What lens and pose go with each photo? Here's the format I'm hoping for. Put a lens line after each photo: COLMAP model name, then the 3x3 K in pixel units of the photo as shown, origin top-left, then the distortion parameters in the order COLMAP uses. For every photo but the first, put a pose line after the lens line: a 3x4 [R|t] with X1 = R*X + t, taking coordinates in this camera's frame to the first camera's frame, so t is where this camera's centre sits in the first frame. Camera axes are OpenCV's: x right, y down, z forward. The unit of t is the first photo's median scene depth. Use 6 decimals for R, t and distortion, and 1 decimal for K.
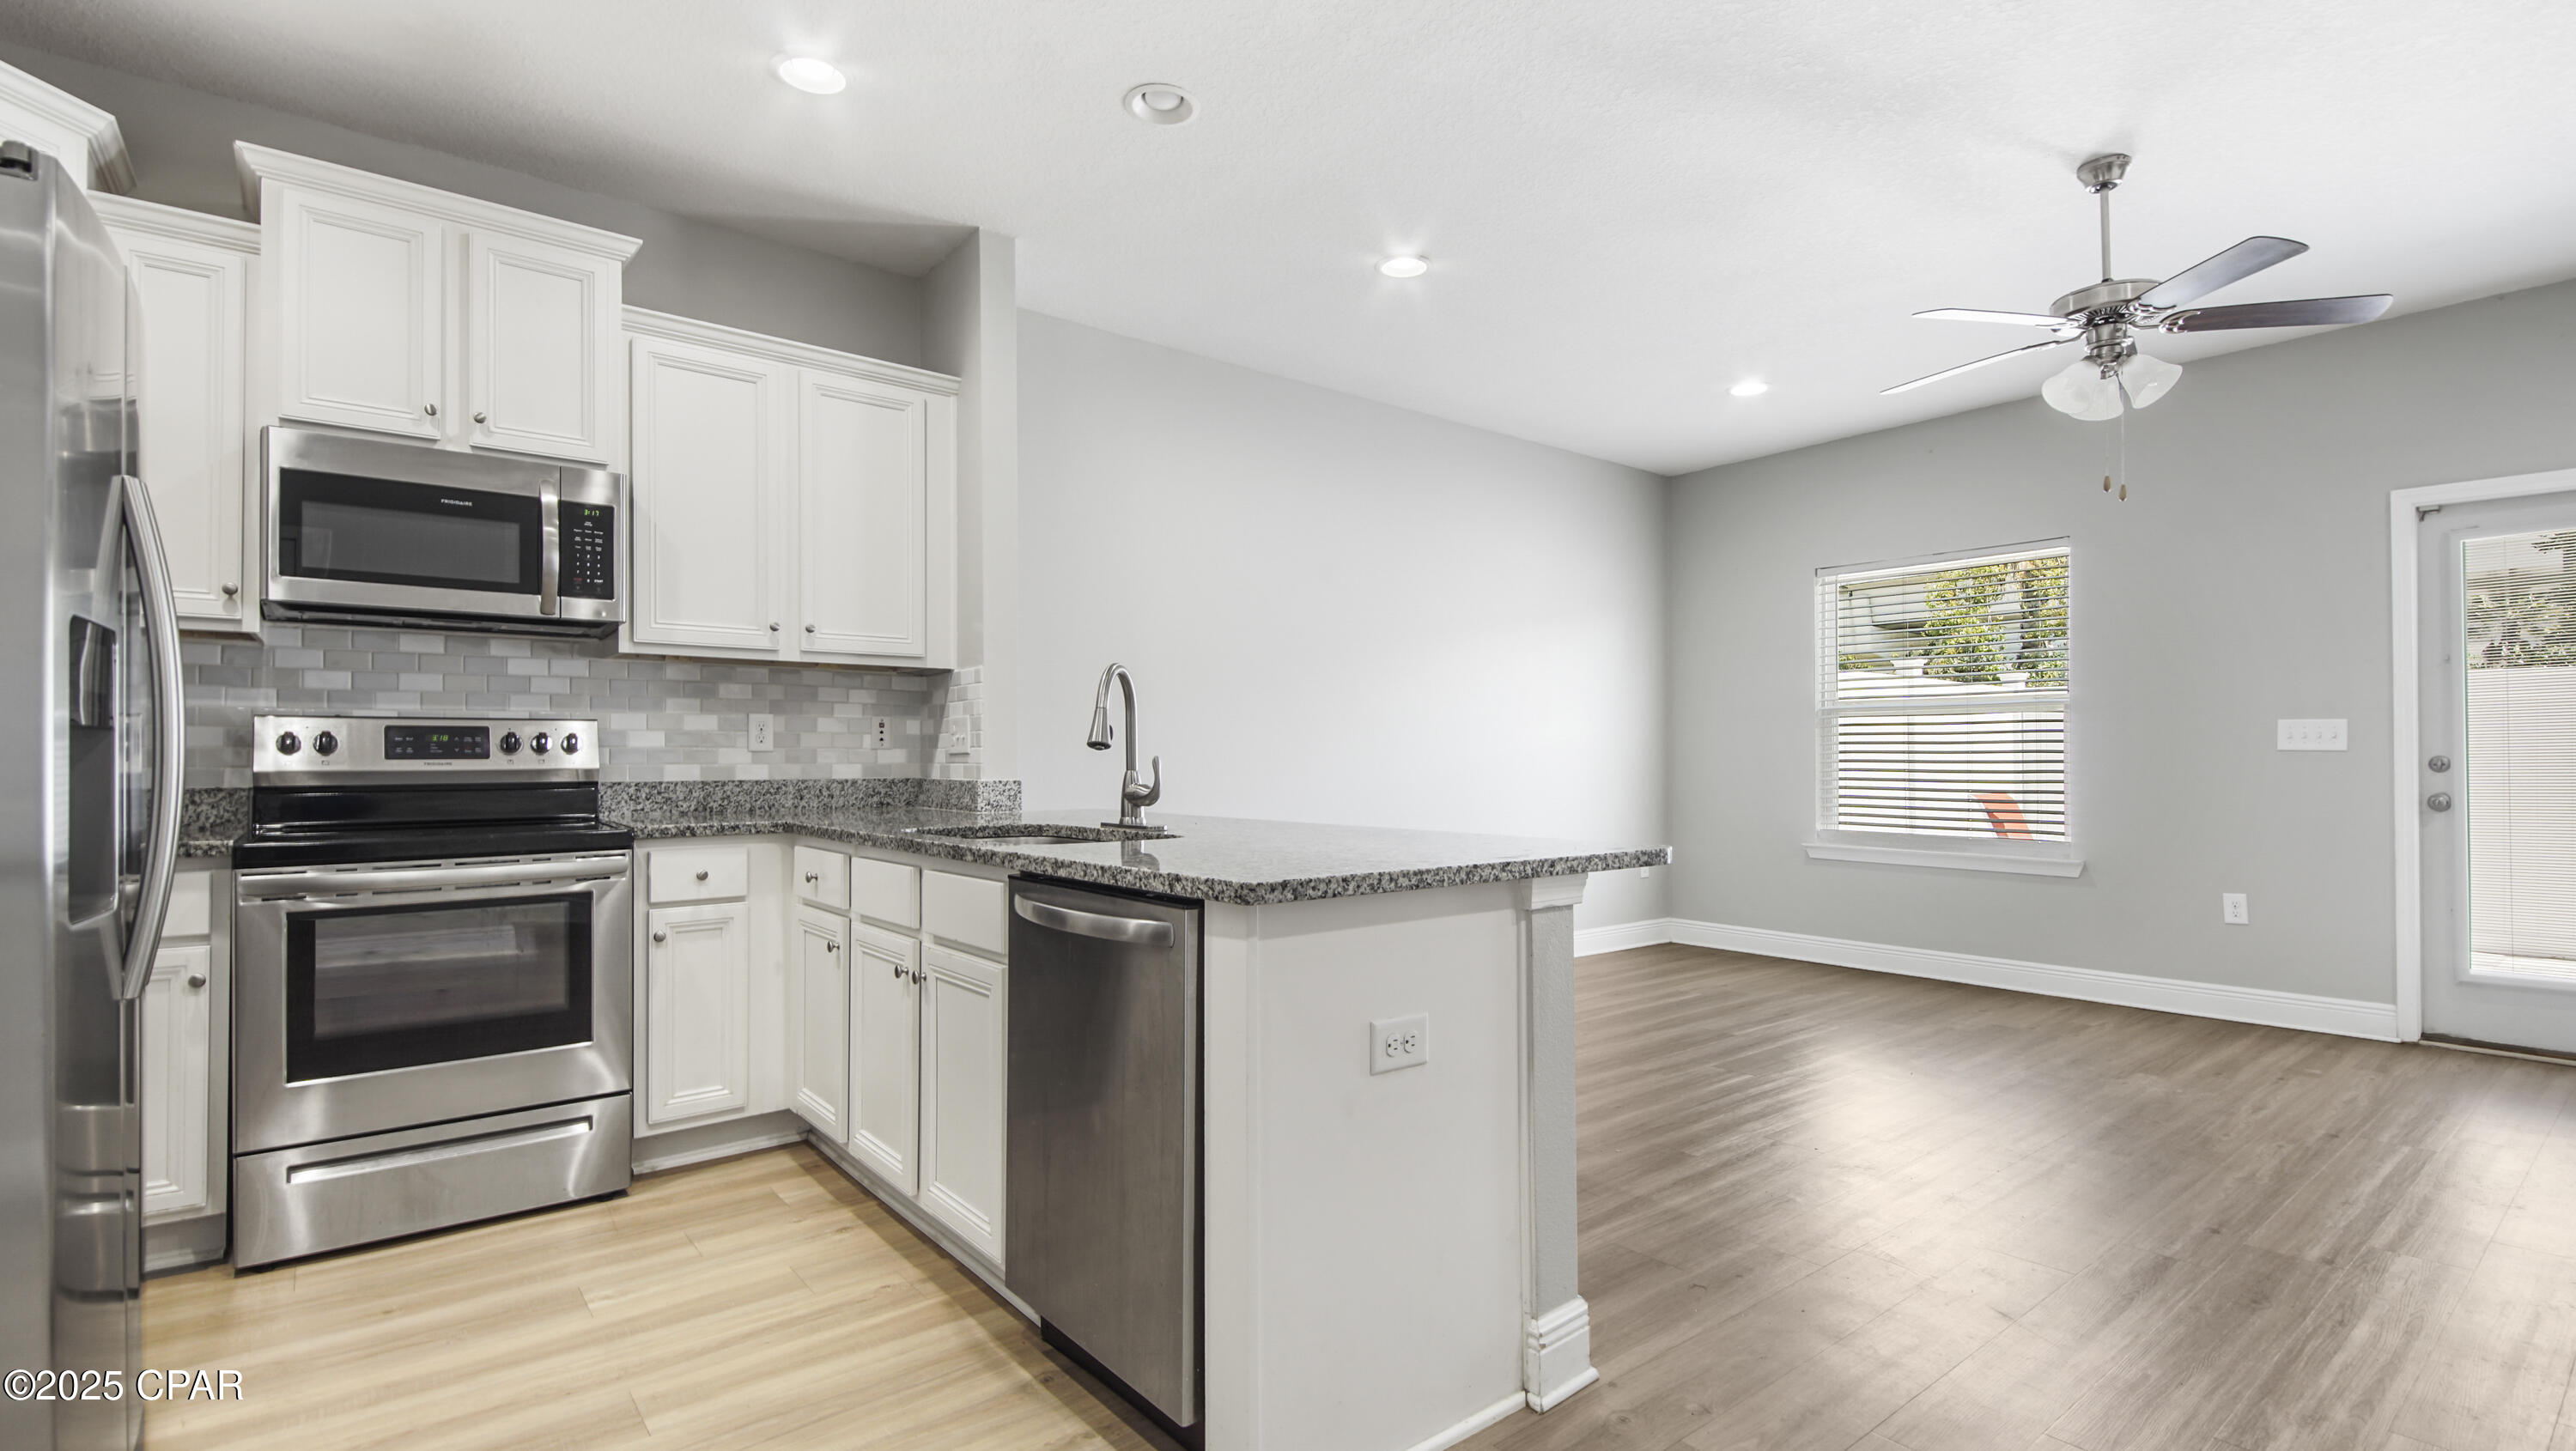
lens RADIAL K [[1227.8, 0, 1280.4], [0, 1227.8, 743.6], [0, 0, 1]] dist [0.032474, -0.016938]
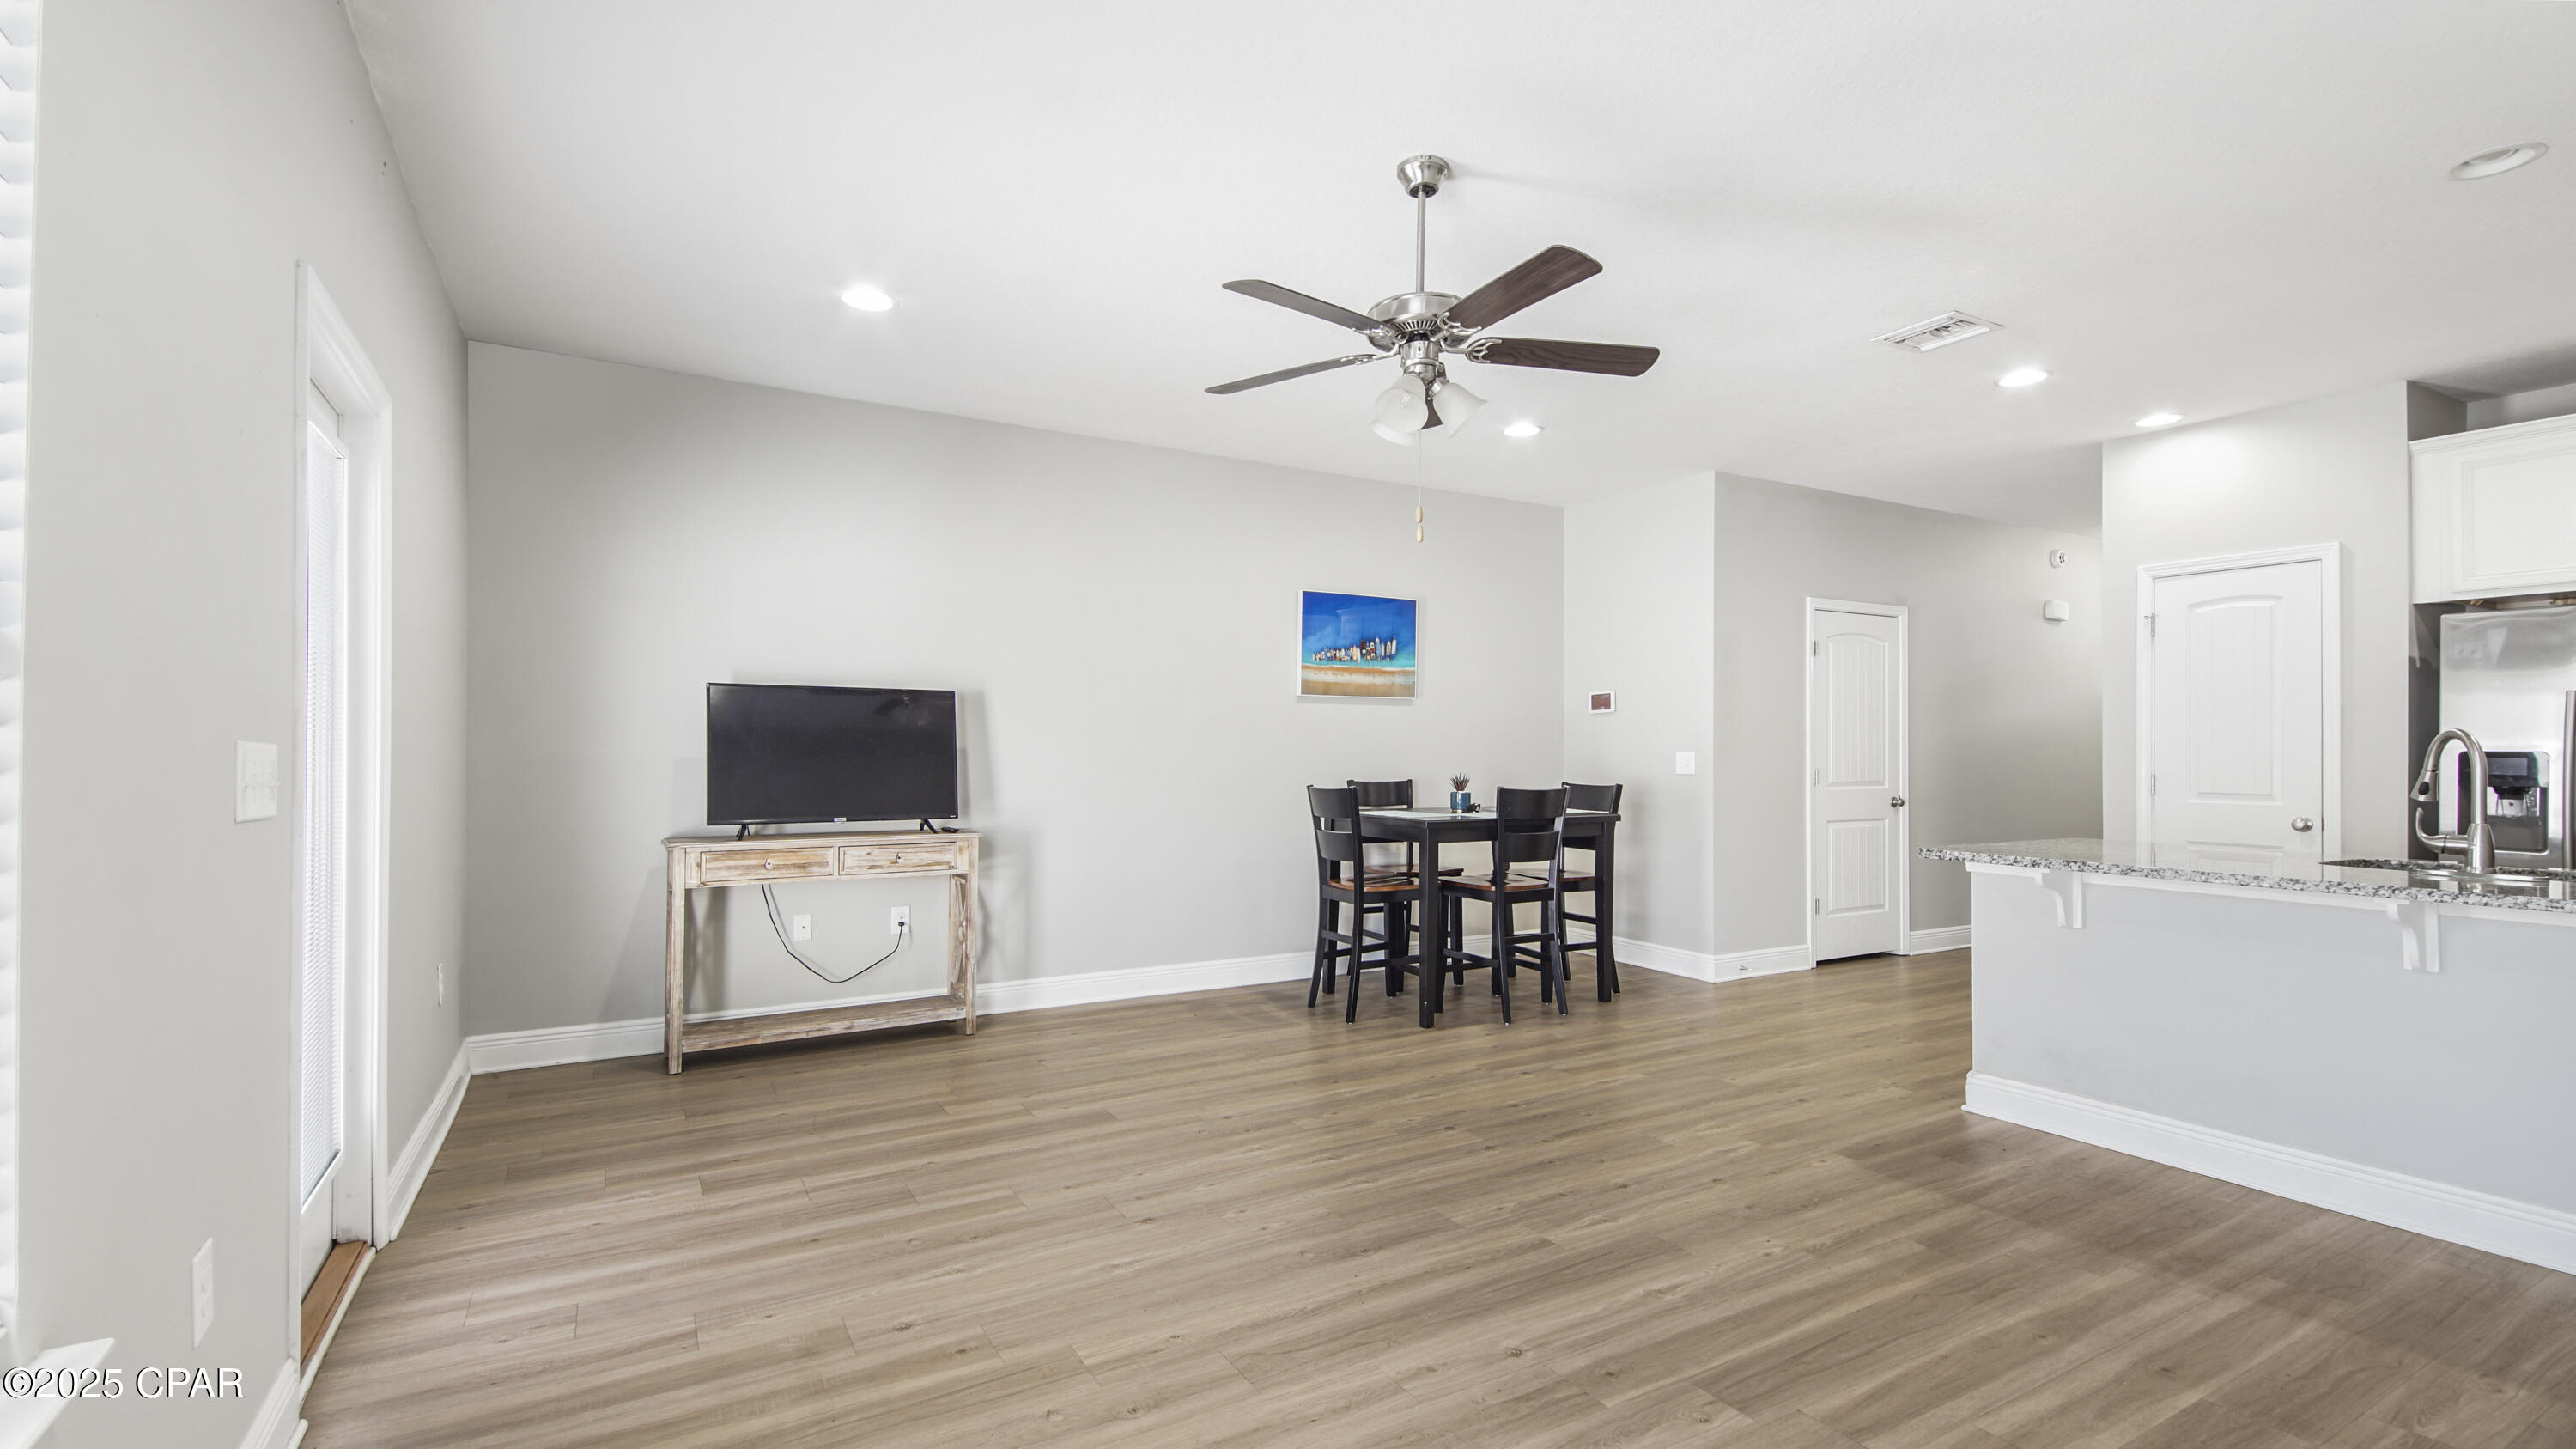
lens RADIAL K [[1060.7, 0, 1257.6], [0, 1060.7, 756.6], [0, 0, 1]] dist [0.001236, -0.006501]
pose [[-0.977957, -0.004558, 0.208758, 0.598492], [-0.007169, 0.999905, -0.011752, -0.014551], [-0.208685, -0.012990, -0.977897, 1.723035]]
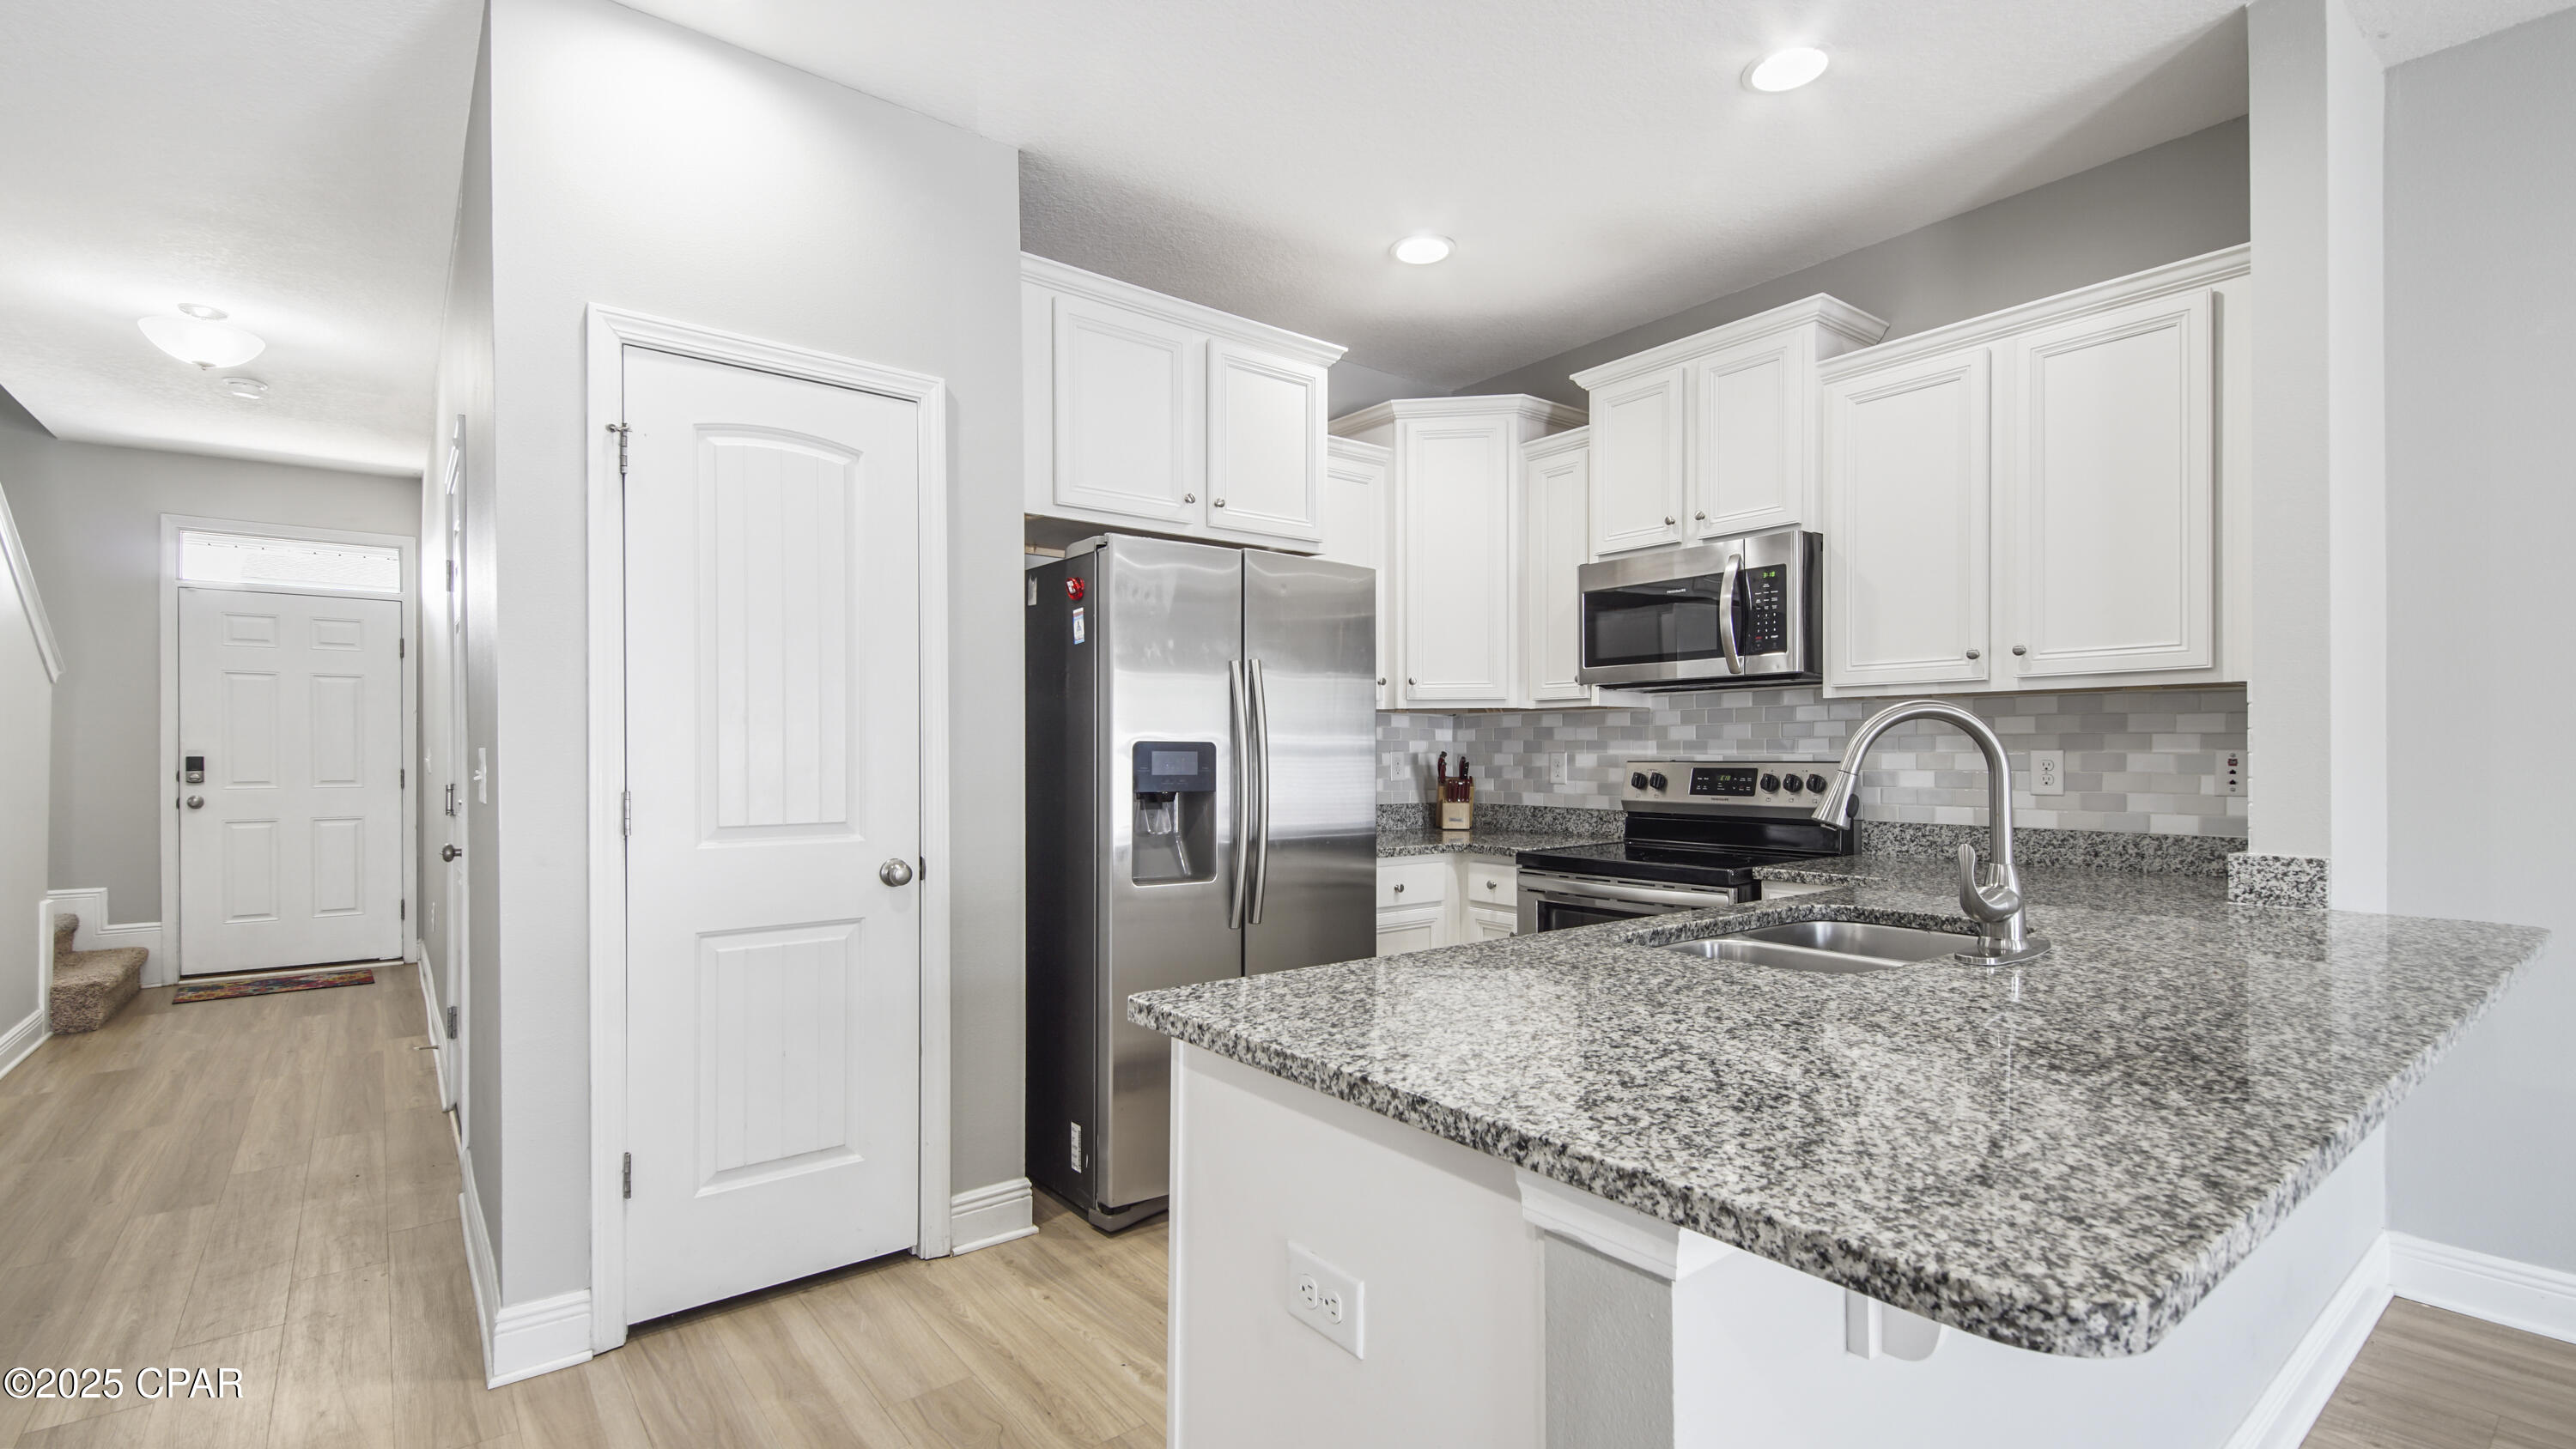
lens RADIAL K [[1116.0, 0, 1293.6], [0, 1116.0, 752.1], [0, 0, 1]] dist [0.037729, -0.018111]
pose [[-0.020107, 0.002667, -0.999794, 0.382332], [0.014826, 0.999887, 0.002369, -0.034138], [0.999688, -0.014775, -0.020144, 0.524977]]
